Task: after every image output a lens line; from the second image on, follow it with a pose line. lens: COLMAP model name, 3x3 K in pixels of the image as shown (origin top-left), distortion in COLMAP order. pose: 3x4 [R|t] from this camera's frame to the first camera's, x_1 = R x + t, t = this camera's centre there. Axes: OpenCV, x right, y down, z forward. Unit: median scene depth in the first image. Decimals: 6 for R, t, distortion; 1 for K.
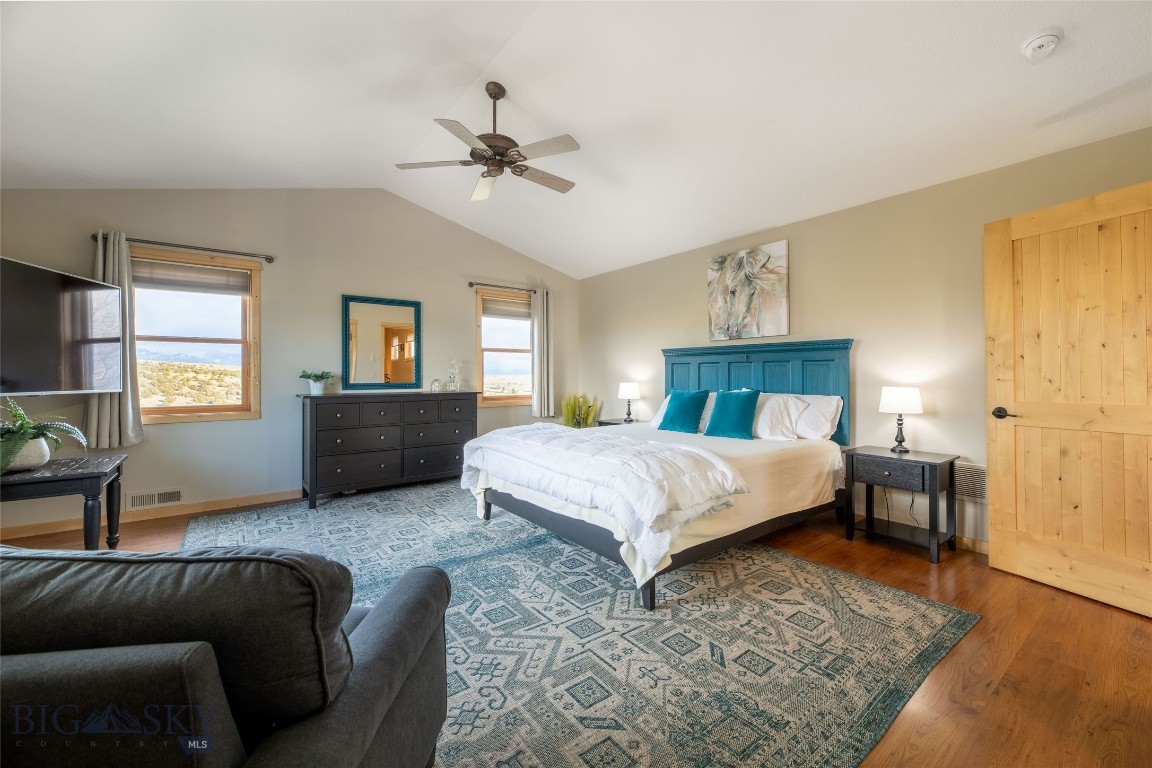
lens RADIAL K [[463.5, 0, 581.6], [0, 463.5, 375.3], [0, 0, 1]] dist [0.003718, 0.000201]
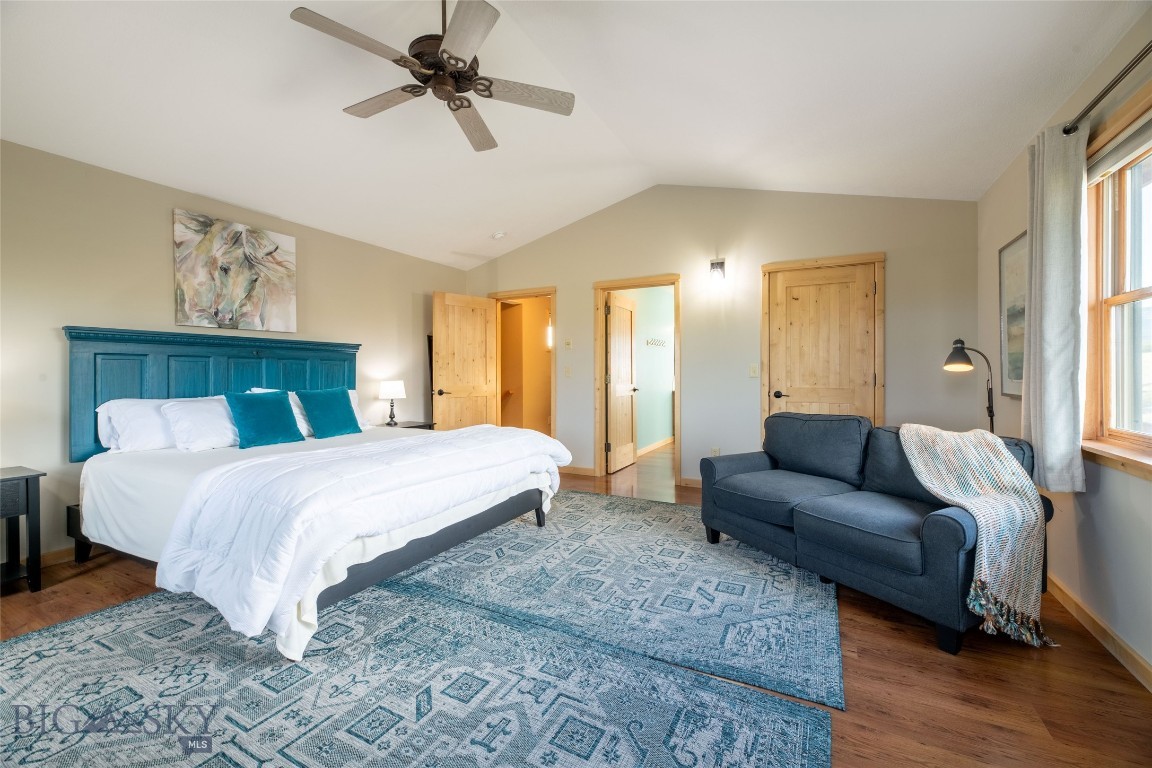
lens RADIAL K [[463.5, 0, 581.6], [0, 463.5, 375.3], [0, 0, 1]] dist [0.003718, 0.000201]
pose [[-0.412560, -0.003401, 0.910924, -0.821829], [0.003774, 0.999978, 0.005442, 0.002007], [-0.910923, 0.005683, -0.412538, 0.960790]]
